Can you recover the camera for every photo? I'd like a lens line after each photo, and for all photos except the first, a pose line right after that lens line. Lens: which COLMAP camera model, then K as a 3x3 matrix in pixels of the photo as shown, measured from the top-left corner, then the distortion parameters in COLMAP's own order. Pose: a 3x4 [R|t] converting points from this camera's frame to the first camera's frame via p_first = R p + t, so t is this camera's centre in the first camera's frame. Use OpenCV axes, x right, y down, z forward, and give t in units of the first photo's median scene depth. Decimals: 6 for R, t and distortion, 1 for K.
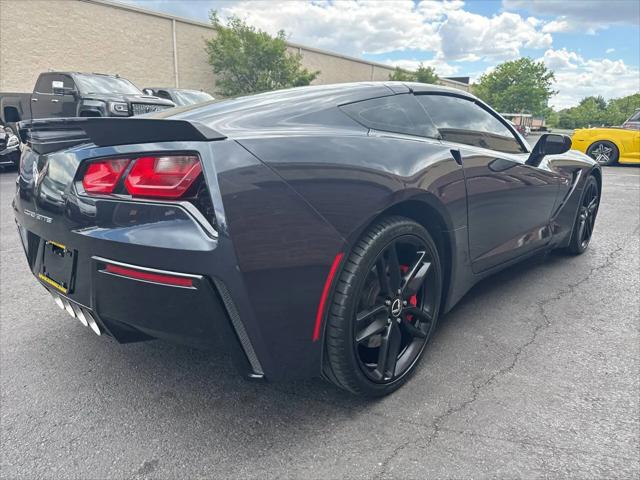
lens RADIAL K [[457.1, 0, 320.0], [0, 457.1, 240.0], [0, 0, 1]] dist [-0.002112, -0.002328]
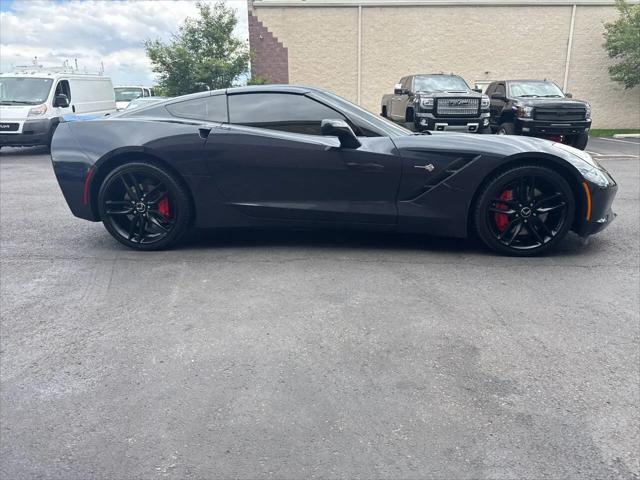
lens RADIAL K [[455.0, 0, 323.4], [0, 455.0, 238.8], [0, 0, 1]] dist [0.019608, -0.024888]
pose [[0.614512, 0.187000, -0.766424, 0.313392], [-0.177242, 0.979390, 0.096850, -0.007234], [0.768739, 0.076327, 0.634991, 0.051177]]
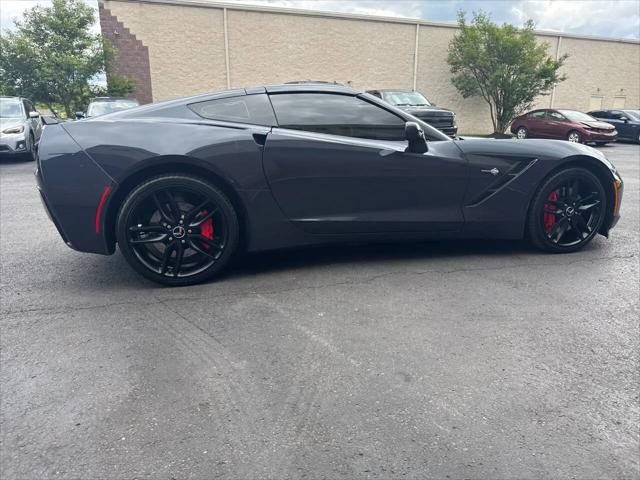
lens RADIAL K [[455.0, 0, 323.4], [0, 455.0, 238.8], [0, 0, 1]] dist [0.019608, -0.024888]
pose [[0.842023, 0.120642, -0.525779, 0.201691], [-0.120297, 0.992121, 0.034993, 0.007935], [0.525858, 0.033785, 0.849901, -0.010735]]
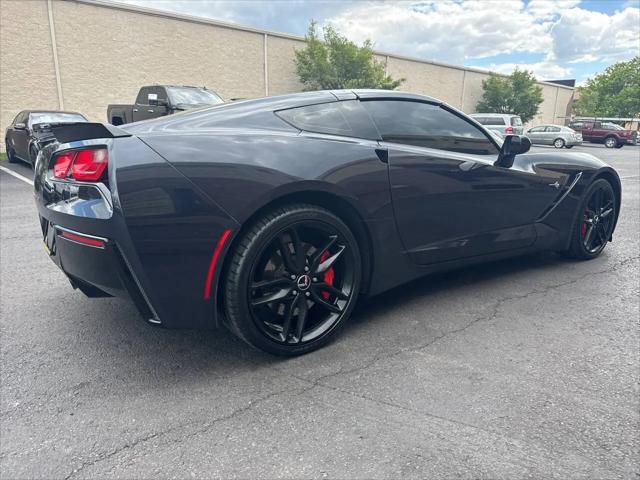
lens RADIAL K [[455.0, 0, 323.4], [0, 455.0, 238.8], [0, 0, 1]] dist [0.019608, -0.024888]
pose [[0.980713, 0.039125, -0.191497, 0.061875], [-0.042456, 0.999010, -0.013318, 0.007074], [0.190786, 0.021192, 0.981403, -0.019335]]
